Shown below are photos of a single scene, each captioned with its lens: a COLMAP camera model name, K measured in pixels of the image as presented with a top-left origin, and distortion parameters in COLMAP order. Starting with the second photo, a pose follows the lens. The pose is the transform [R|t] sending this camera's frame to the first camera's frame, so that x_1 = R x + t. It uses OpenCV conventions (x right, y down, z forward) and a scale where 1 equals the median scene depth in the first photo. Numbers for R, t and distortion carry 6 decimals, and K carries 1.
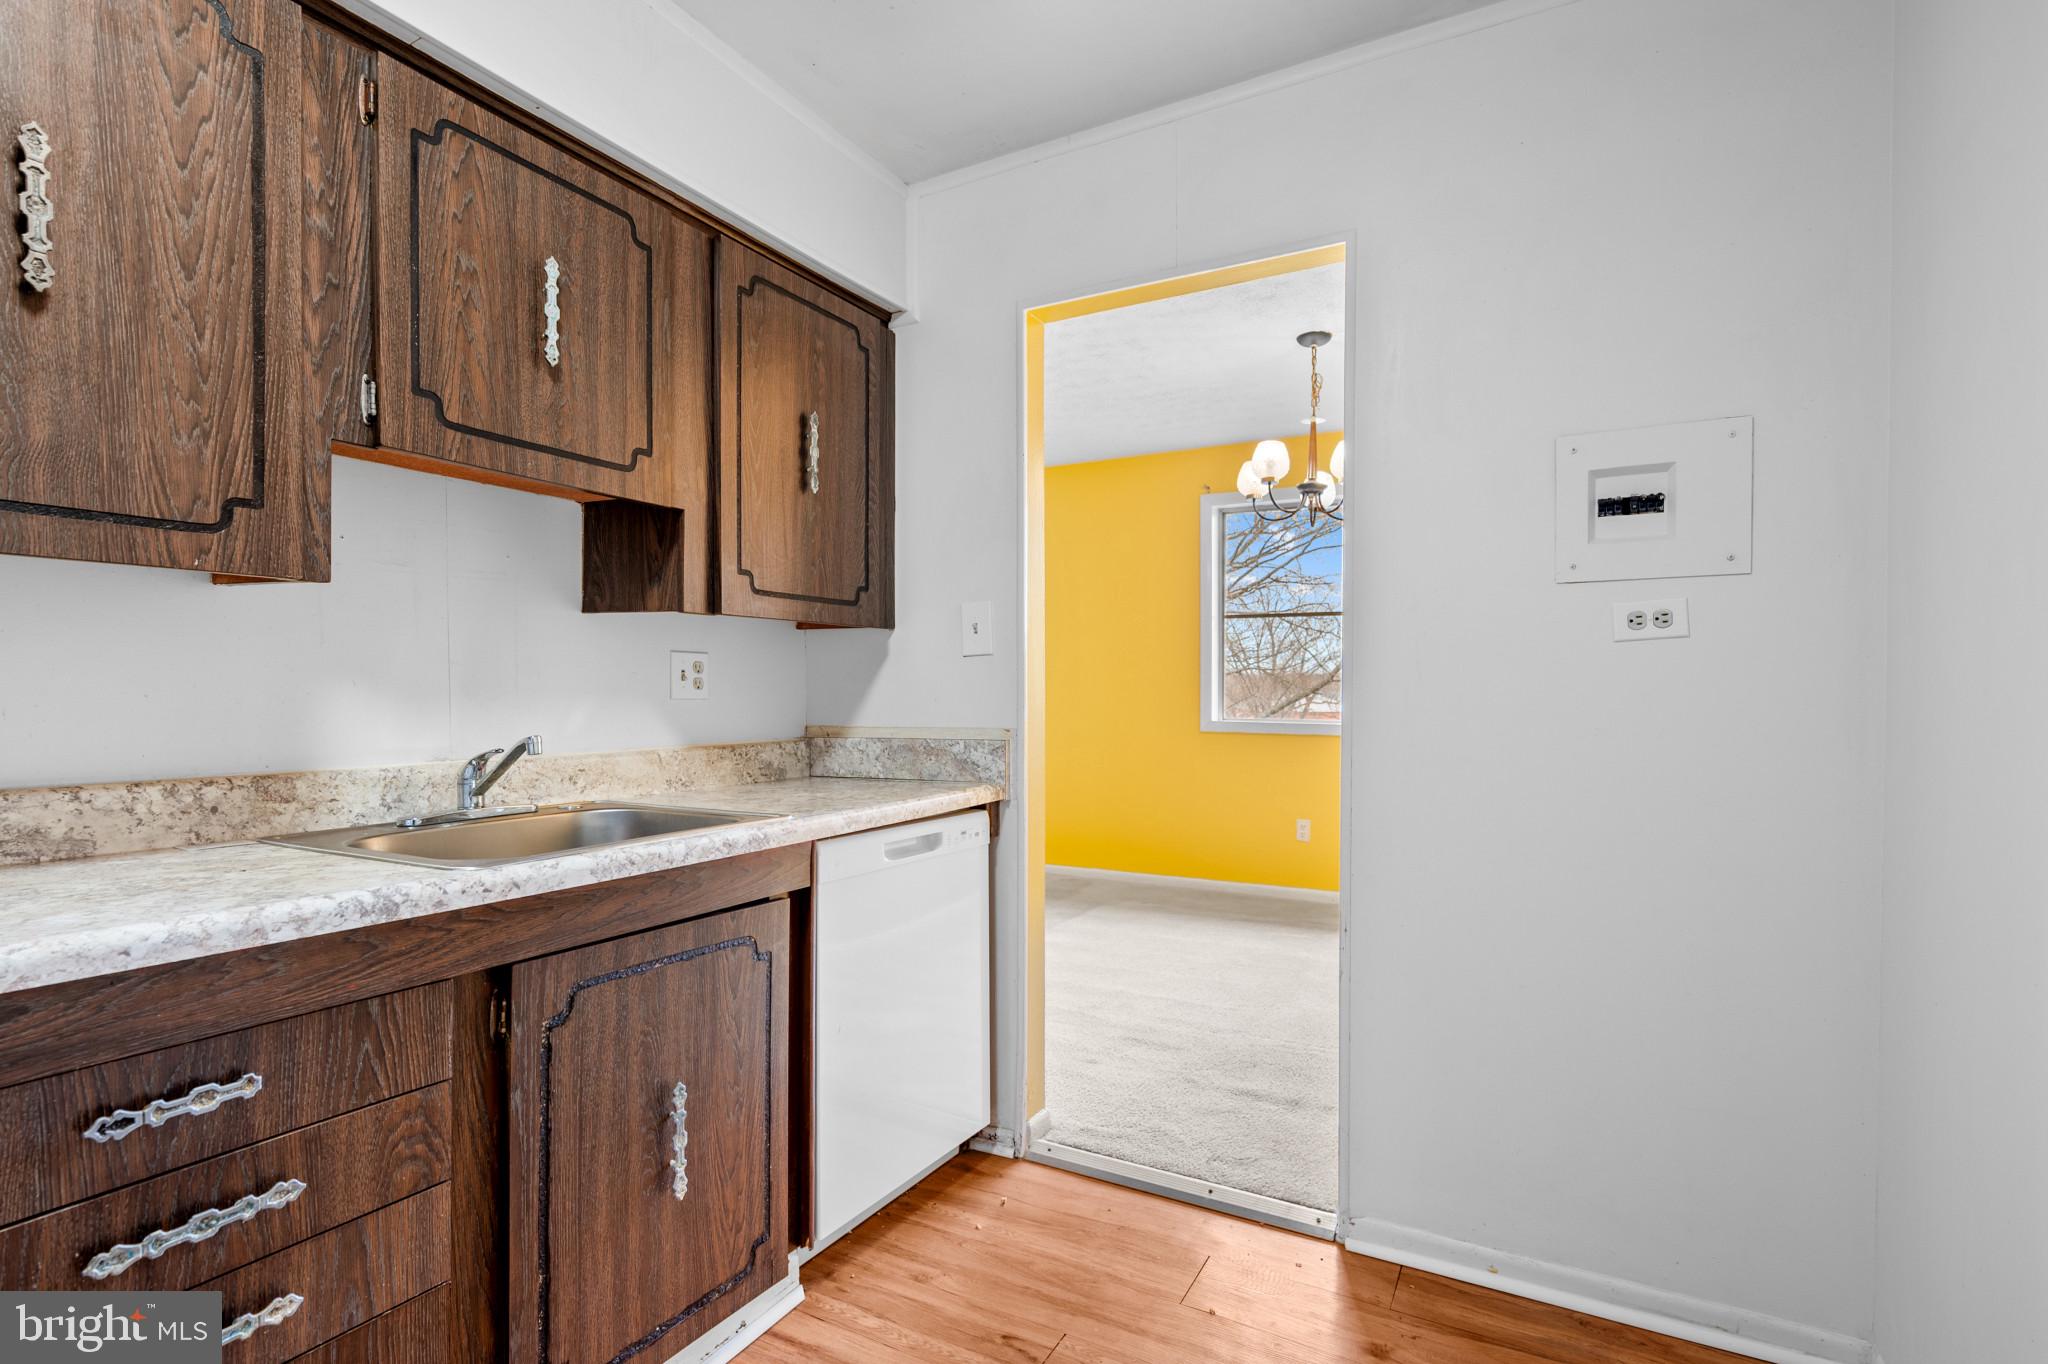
lens RADIAL K [[984.6, 0, 1024.0], [0, 984.6, 682.0], [0, 0, 1]] dist [0.001097, -0.000026]
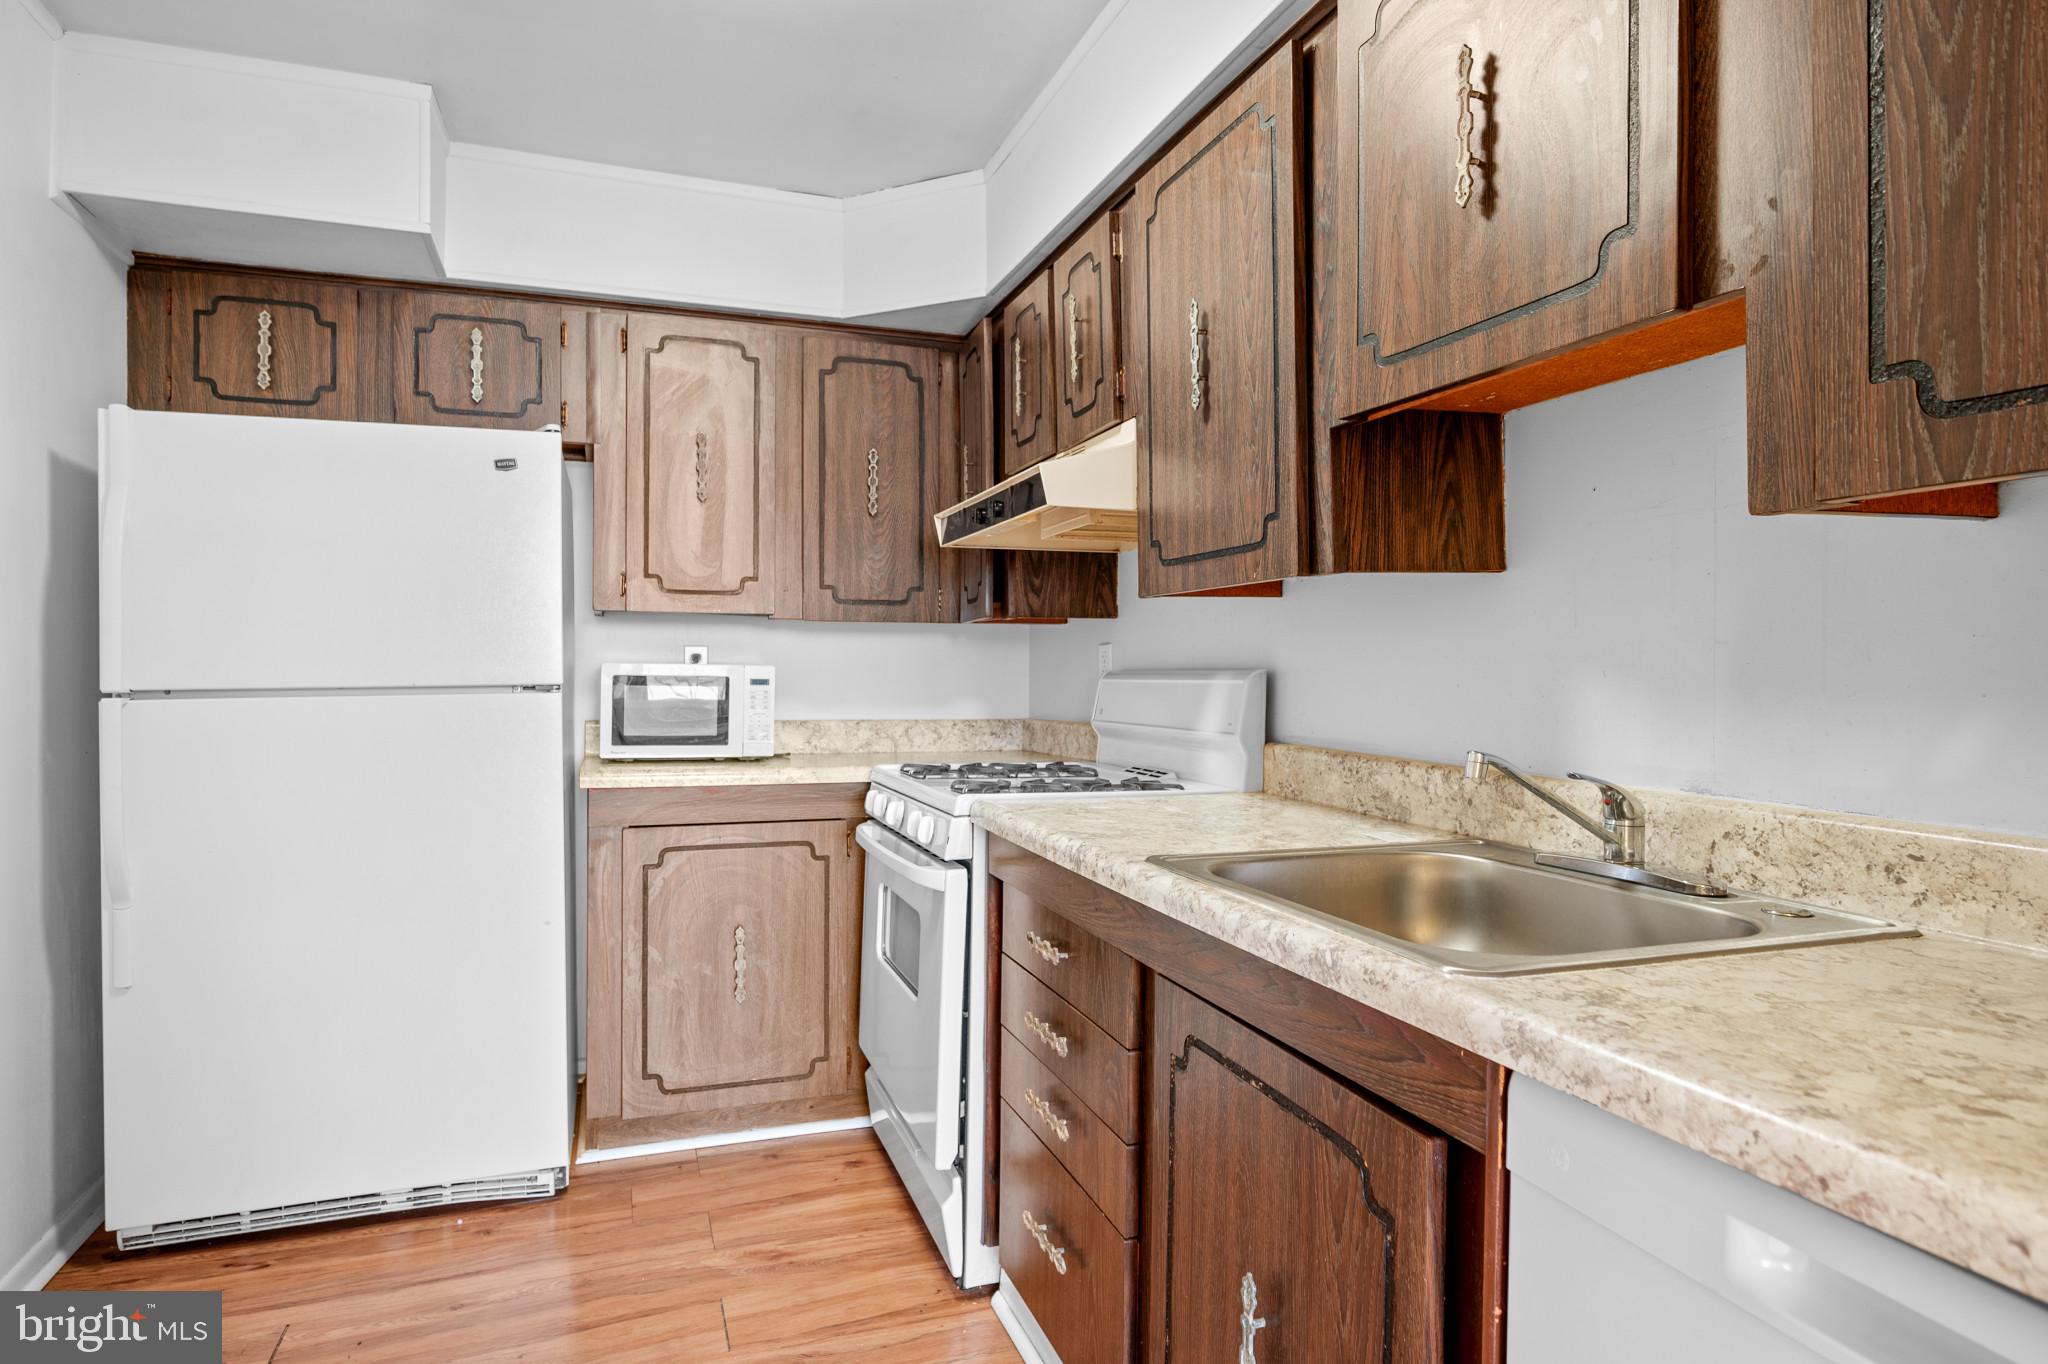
lens RADIAL K [[1173.1, 0, 1027.2], [0, 1173.1, 656.7], [0, 0, 1]] dist [0.000286, 0.000265]
pose [[-0.666372, -0.010730, -0.745542, 0.374673], [0.001593, 0.999874, -0.015814, 0.001685], [0.745618, -0.011726, -0.666271, 1.534711]]
